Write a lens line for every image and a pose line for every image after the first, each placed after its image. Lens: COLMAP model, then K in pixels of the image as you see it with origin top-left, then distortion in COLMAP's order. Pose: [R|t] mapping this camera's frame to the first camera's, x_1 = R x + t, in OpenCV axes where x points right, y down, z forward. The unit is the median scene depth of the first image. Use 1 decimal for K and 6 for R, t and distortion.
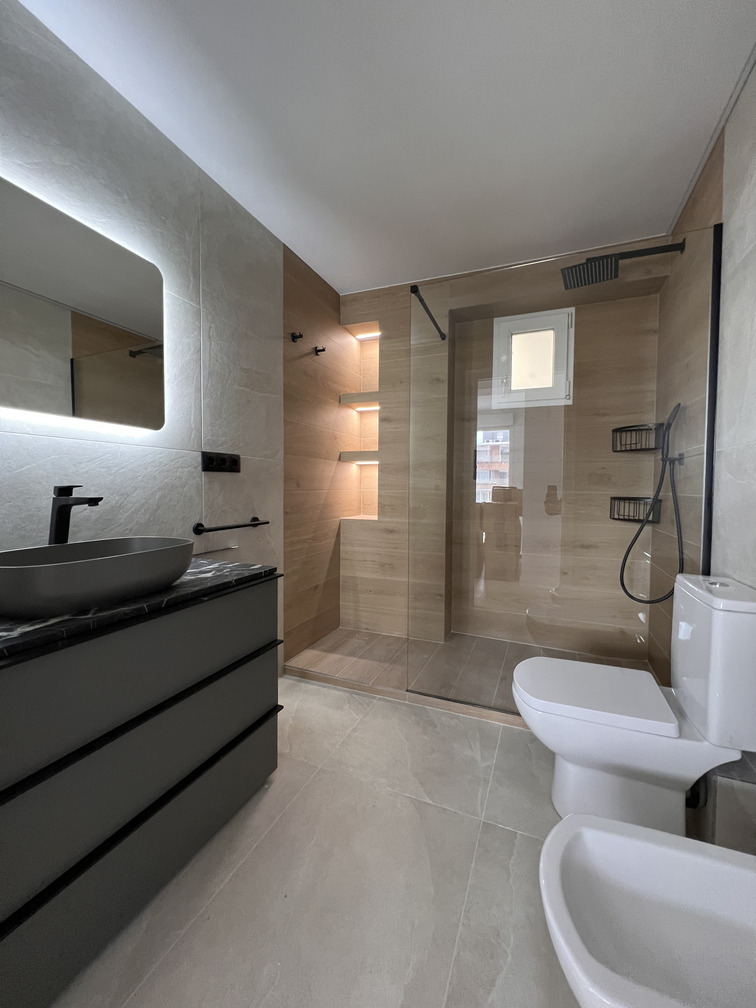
lens RADIAL K [[403.5, 0, 381.6], [0, 403.5, 499.0], [0, 0, 1]] dist [-0.000213, -0.000839]
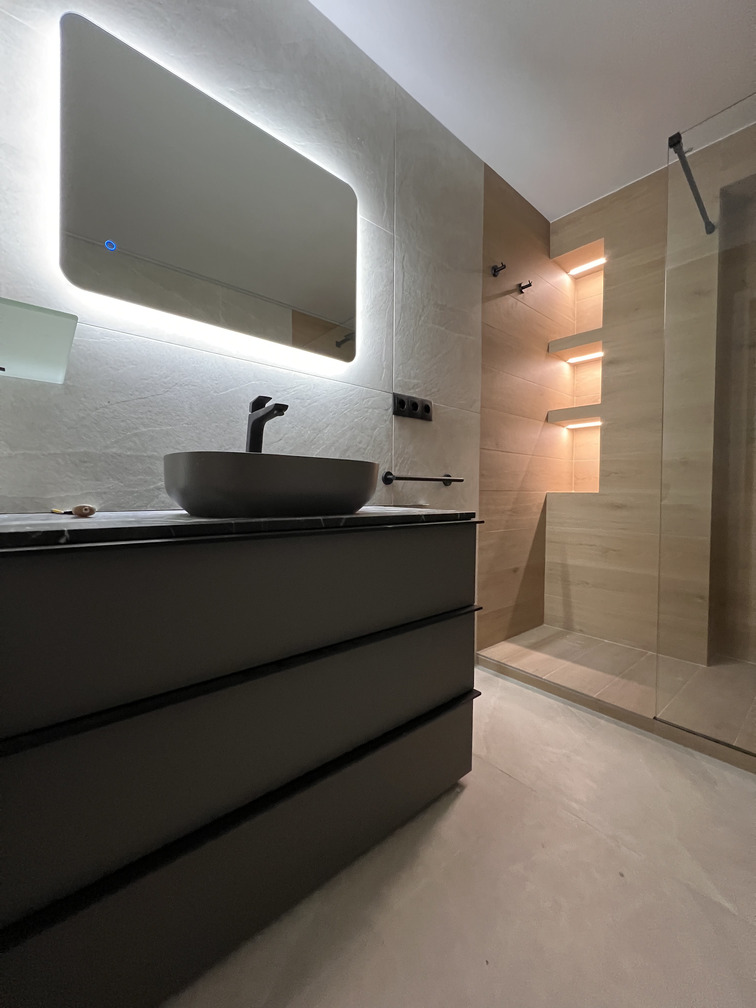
lens RADIAL K [[403.5, 0, 378.5], [0, 403.5, 499.8], [0, 0, 1]] dist [-0.000213, -0.000839]
pose [[0.893687, 0.011153, -0.448552, -0.061773], [-0.019605, 0.999707, -0.014204, 0.129840], [0.448262, 0.021487, 0.893644, 0.172738]]
